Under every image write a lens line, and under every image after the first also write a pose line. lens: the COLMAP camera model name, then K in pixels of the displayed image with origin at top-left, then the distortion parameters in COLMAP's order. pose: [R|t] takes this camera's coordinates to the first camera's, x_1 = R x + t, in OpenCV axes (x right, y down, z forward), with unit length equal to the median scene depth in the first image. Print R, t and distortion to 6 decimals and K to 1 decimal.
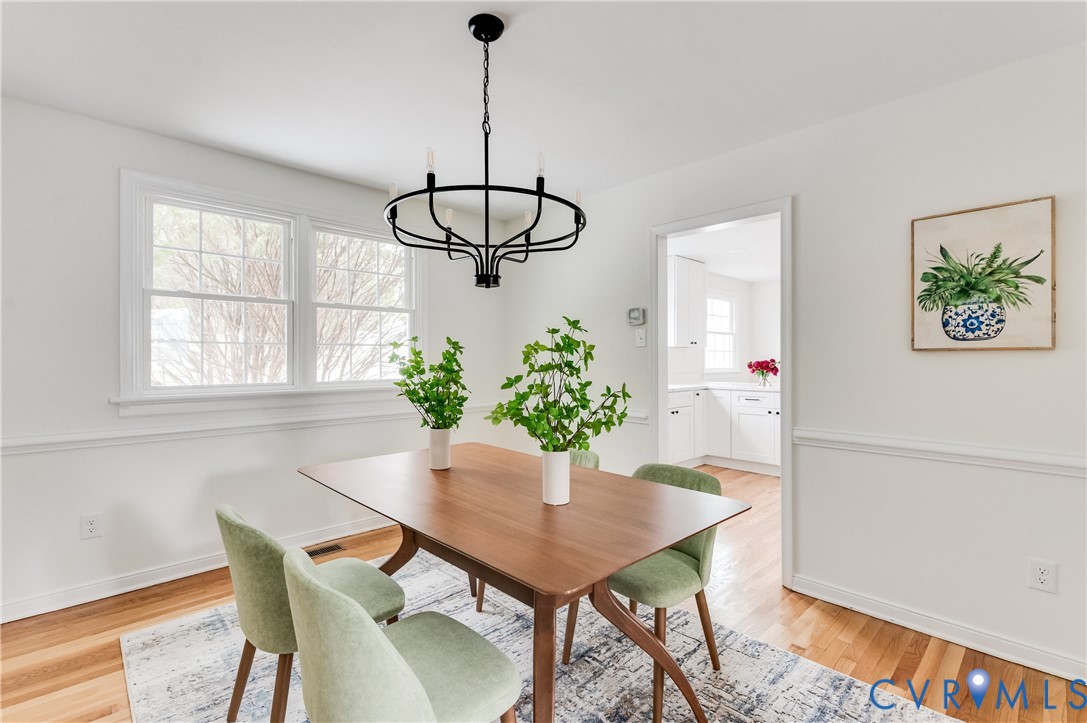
lens RADIAL K [[485.7, 0, 543.5], [0, 485.7, 361.5], [0, 0, 1]] dist [0.003389, 0.000249]
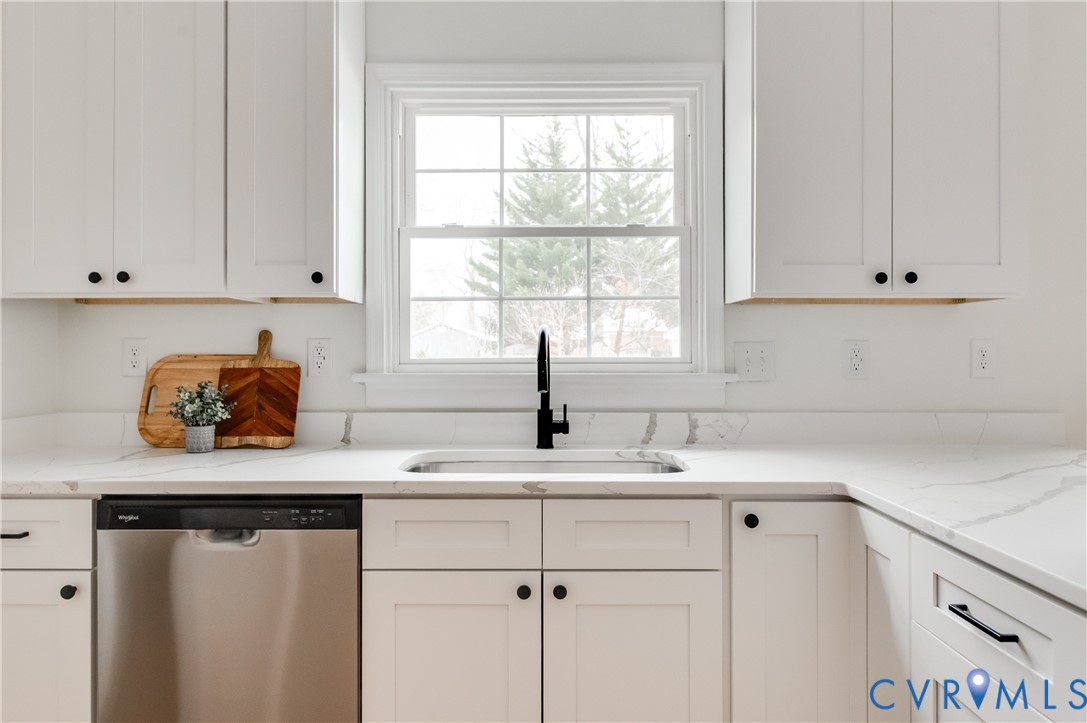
lens RADIAL K [[710.5, 0, 548.7], [0, 710.5, 344.0], [0, 0, 1]] dist [0.005302, 0.001601]
pose [[0.721081, -0.000094, -0.692851, 0.770573], [-0.007895, 0.999934, -0.008353, -0.006859], [0.692806, 0.011493, 0.721032, 1.194601]]
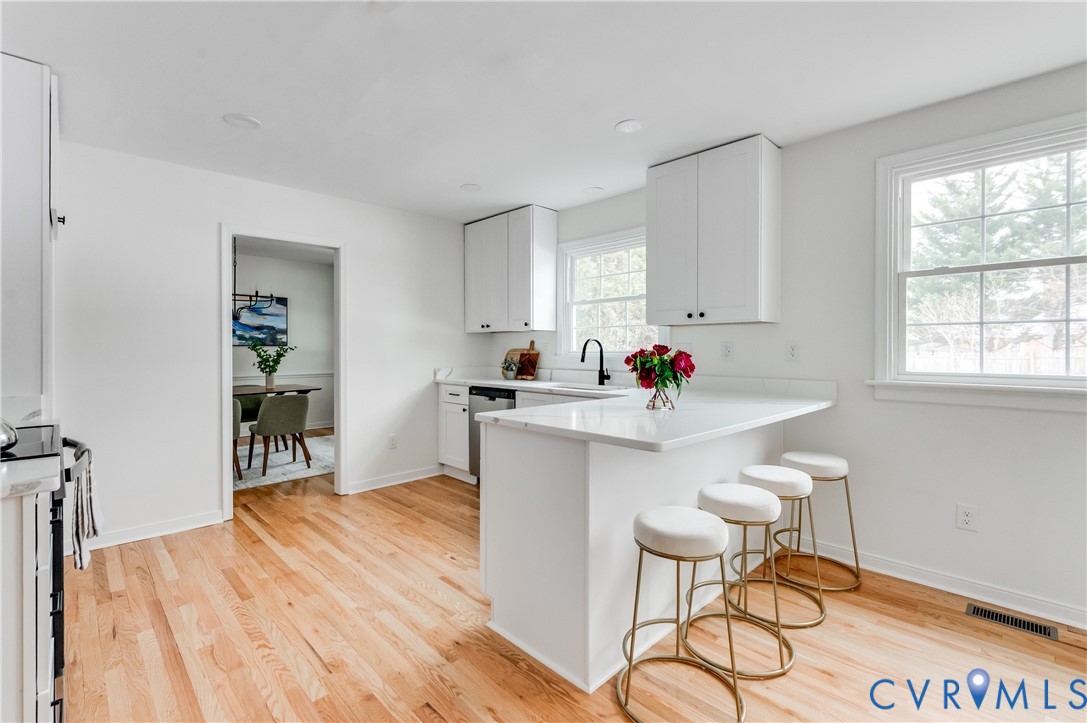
lens RADIAL K [[492.7, 0, 537.6], [0, 492.7, 349.4], [0, 0, 1]] dist [-0.000306, -0.000016]
pose [[0.003032, 0.007336, -0.999968, 1.512497], [-0.004656, 0.999962, 0.007322, -0.009343], [0.999985, 0.004634, 0.003066, 1.517212]]
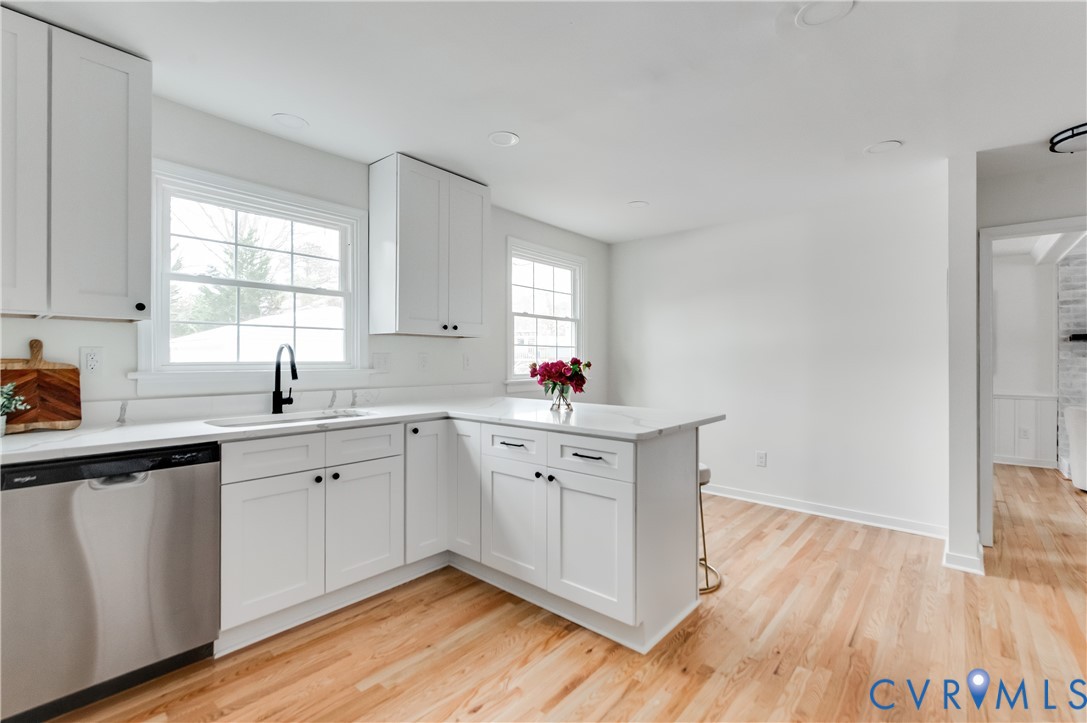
lens RADIAL K [[488.5, 0, 535.9], [0, 488.5, 357.9], [0, 0, 1]] dist [0.001814, 0.000211]
pose [[0.995369, 0.010121, 0.095598, 0.645369], [-0.009293, 0.999915, -0.009095, -0.001604], [-0.095682, 0.008165, 0.995379, 0.840337]]
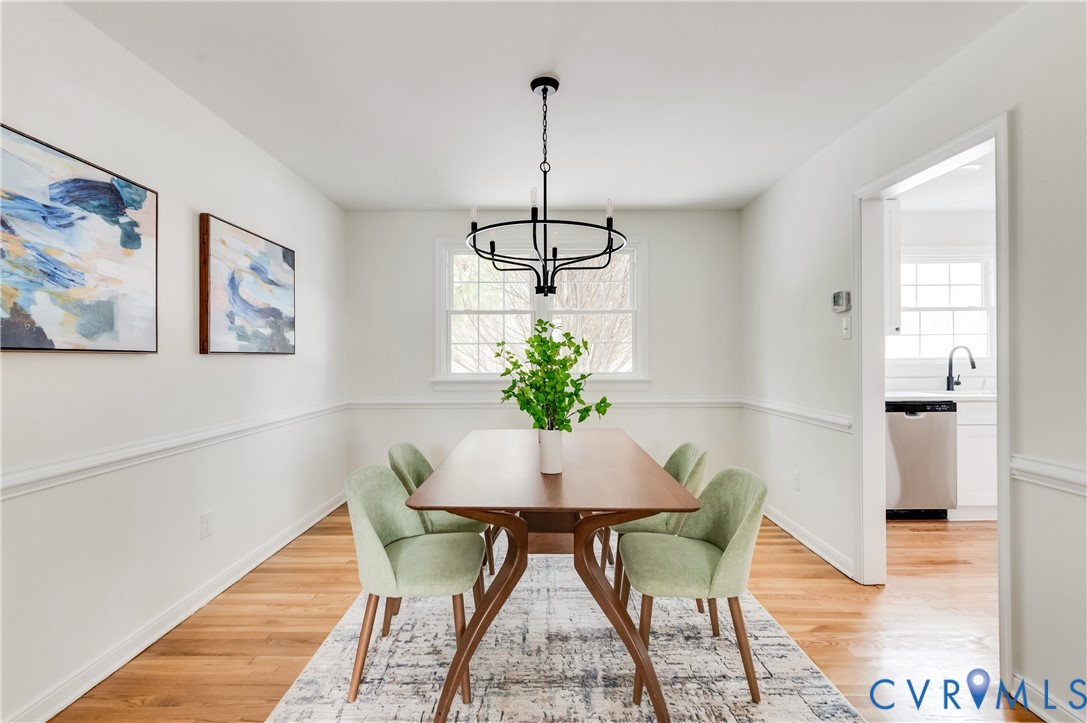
lens RADIAL K [[488.5, 0, 535.9], [0, 488.5, 357.9], [0, 0, 1]] dist [0.001814, 0.000211]
pose [[0.722566, 0.002954, -0.691296, 0.398653], [-0.001400, 0.999995, 0.002810, 0.000590], [0.691300, -0.001062, 0.722567, 0.045334]]
